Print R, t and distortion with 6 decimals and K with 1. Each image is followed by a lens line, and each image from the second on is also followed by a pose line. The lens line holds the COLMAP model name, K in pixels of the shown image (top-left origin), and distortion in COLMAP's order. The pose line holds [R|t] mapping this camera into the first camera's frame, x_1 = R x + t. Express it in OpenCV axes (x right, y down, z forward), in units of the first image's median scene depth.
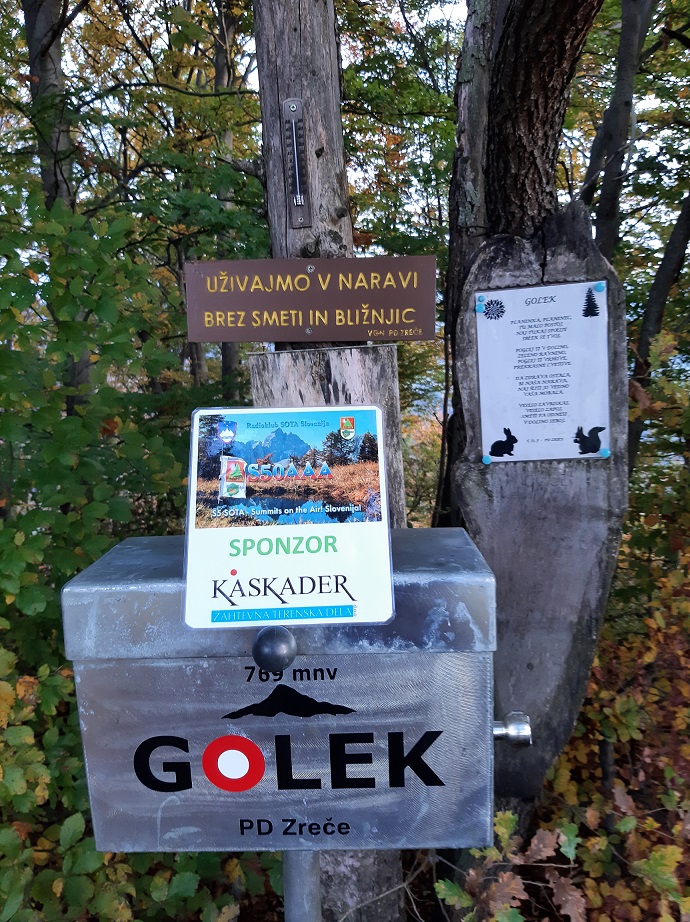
lens RADIAL K [[698.3, 0, 345.5], [0, 698.3, 460.9], [0, 0, 1]] dist [-0.002610, -0.031021]
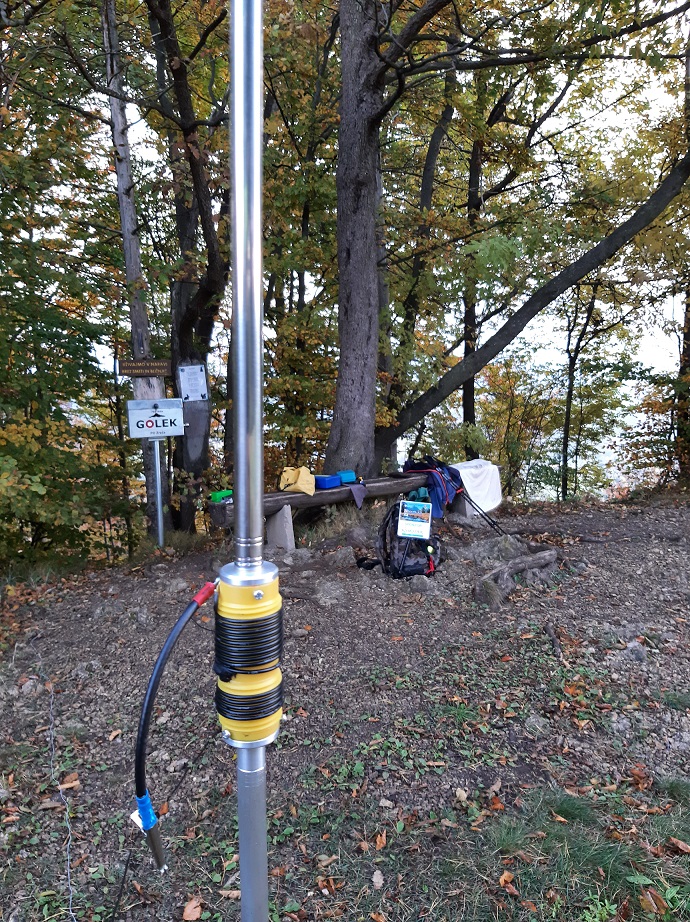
lens RADIAL K [[698.3, 0, 345.0], [0, 698.3, 460.2], [0, 0, 1]] dist [-0.002610, -0.031021]
pose [[0.921729, -0.034875, 0.386263, -0.676154], [0.078548, 0.992095, -0.097862, 1.015214], [-0.379797, 0.120542, 0.917183, -3.997539]]
